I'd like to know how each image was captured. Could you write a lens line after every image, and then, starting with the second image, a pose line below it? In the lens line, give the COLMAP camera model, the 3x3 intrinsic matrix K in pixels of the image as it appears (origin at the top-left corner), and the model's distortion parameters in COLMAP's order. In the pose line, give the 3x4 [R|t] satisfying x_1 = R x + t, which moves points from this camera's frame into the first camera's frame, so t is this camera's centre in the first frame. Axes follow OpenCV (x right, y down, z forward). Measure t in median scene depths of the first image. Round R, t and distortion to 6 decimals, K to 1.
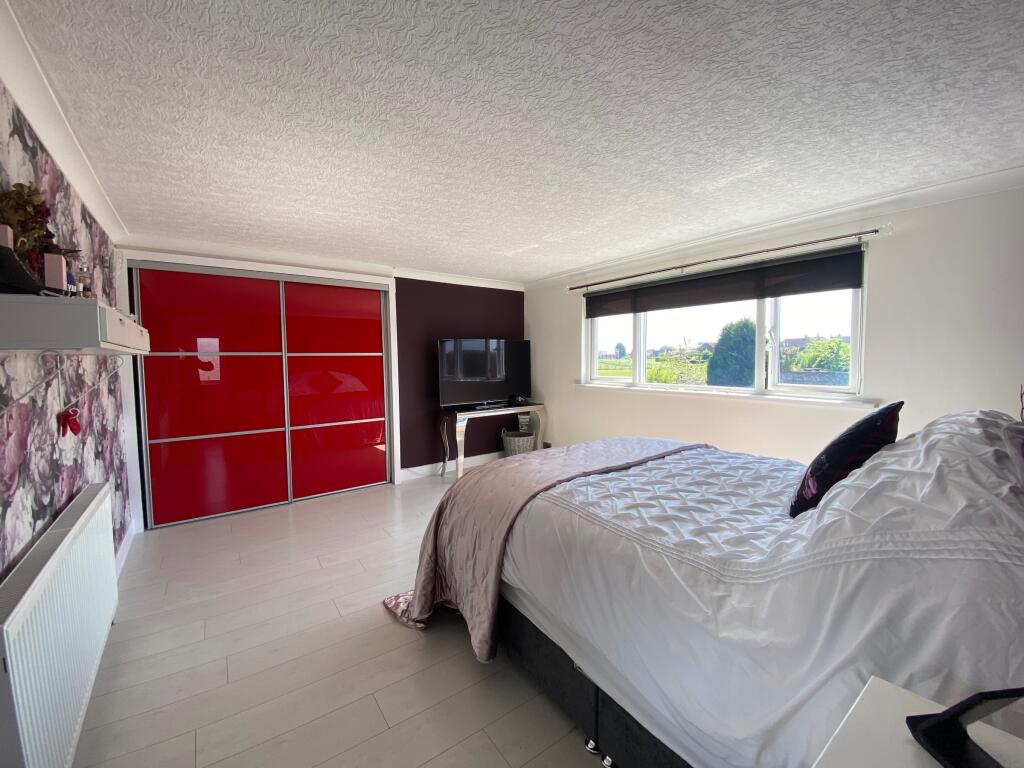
lens RADIAL K [[412.4, 0, 510.8], [0, 412.4, 381.1], [0, 0, 1]] dist [0.027520, -0.024286]
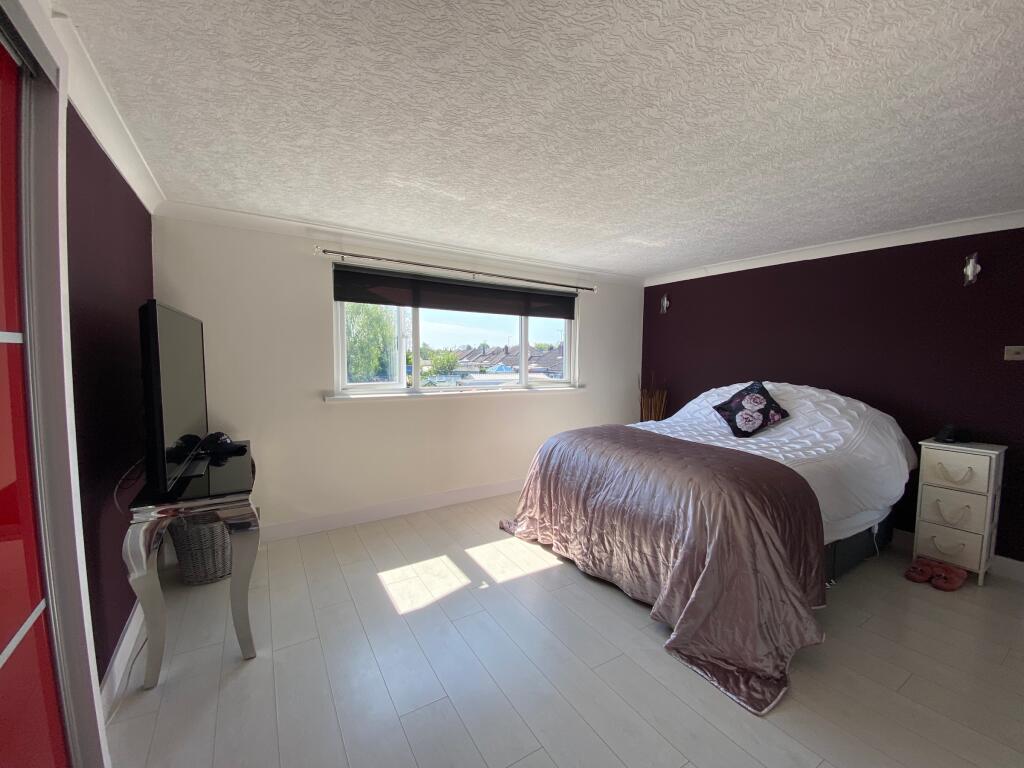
lens RADIAL K [[412.4, 0, 510.8], [0, 412.4, 381.1], [0, 0, 1]] dist [0.027520, -0.024286]
pose [[0.069420, -0.043178, 0.996653, -0.761262], [0.046868, 0.998101, 0.039976, -0.050551], [-0.996486, 0.043936, 0.071311, 1.035313]]
